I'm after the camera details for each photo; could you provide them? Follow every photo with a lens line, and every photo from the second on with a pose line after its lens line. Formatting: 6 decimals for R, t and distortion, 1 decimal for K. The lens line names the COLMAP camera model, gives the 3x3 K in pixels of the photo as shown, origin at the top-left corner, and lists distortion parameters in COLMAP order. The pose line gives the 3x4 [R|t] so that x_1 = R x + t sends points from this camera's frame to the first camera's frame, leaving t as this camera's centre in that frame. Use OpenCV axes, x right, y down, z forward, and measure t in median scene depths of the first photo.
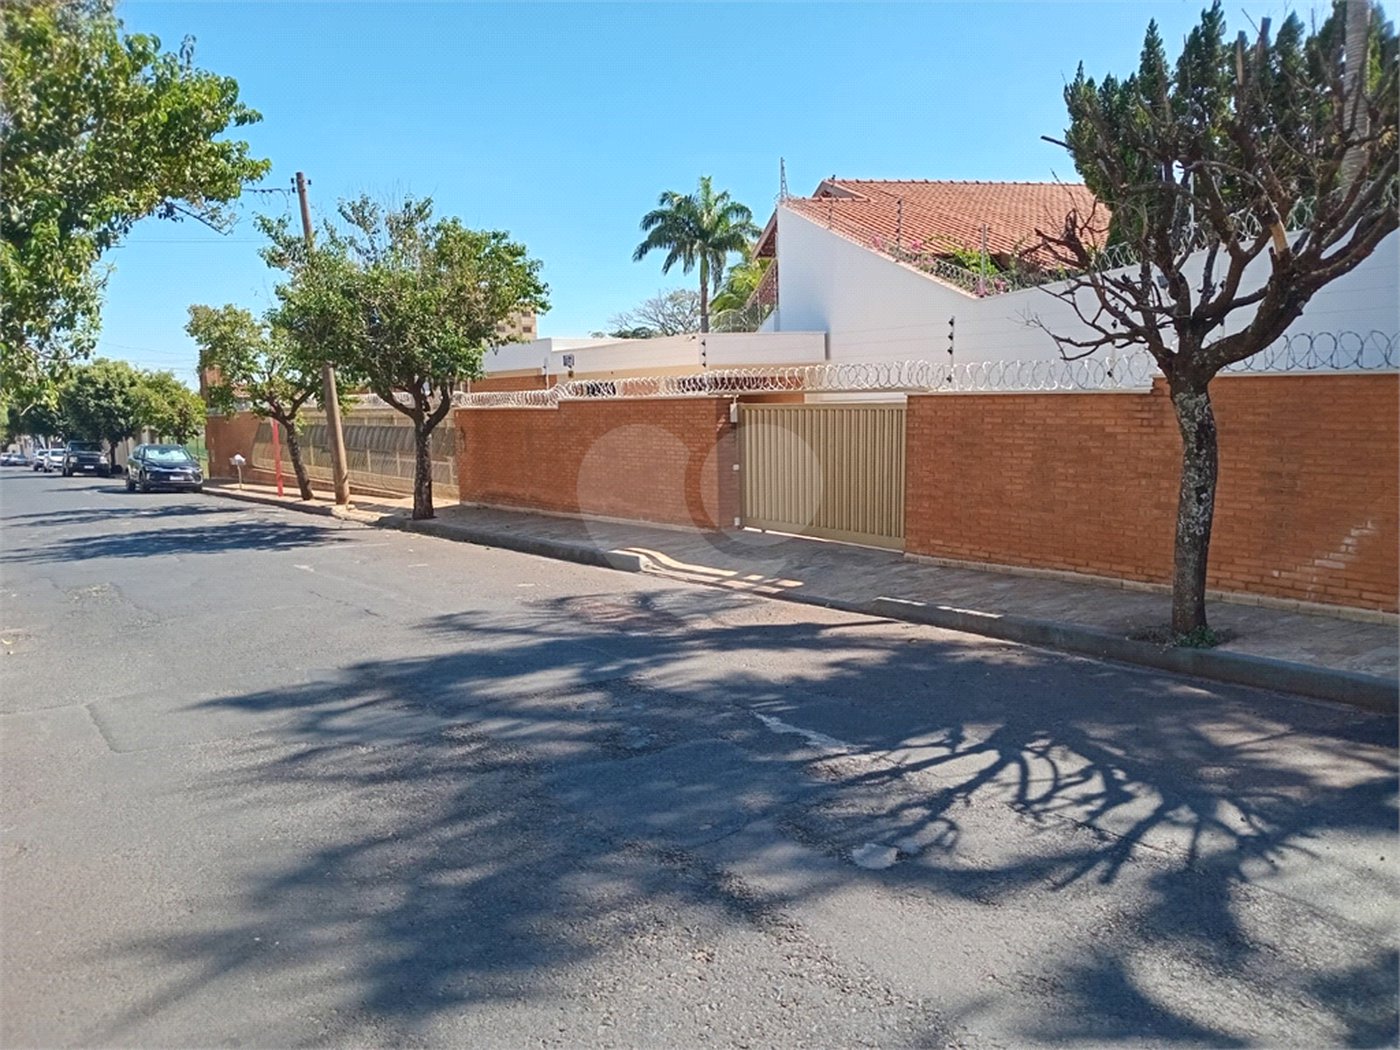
lens RADIAL K [[1048.7, 0, 700.0], [0, 1048.7, 525.0], [0, 0, 1]] dist [0.058325, -0.111811]
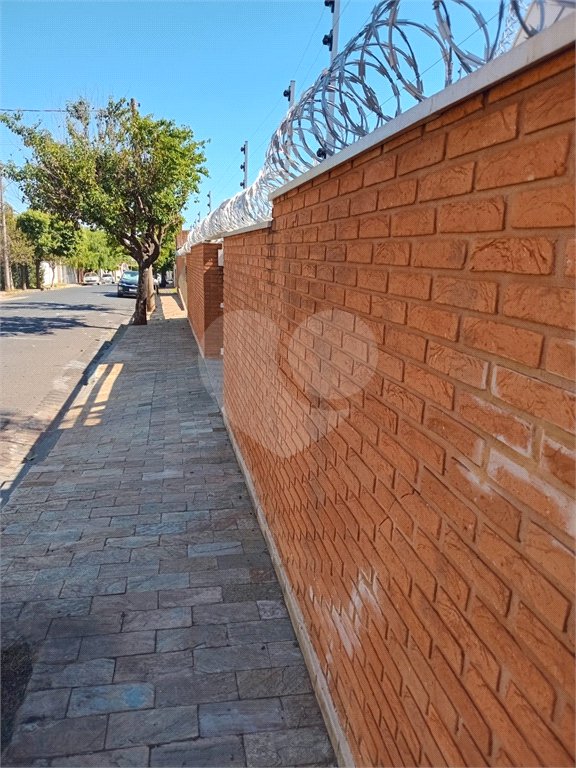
lens RADIAL K [[575.3, 0, 288.0], [0, 575.3, 384.0], [0, 0, 1]] dist [0.058325, -0.111811]
pose [[0.918725, 0.130989, -0.372541, 0.205740], [-0.097230, 0.989375, 0.108092, -0.026152], [0.382741, -0.063085, 0.921699, 0.252266]]
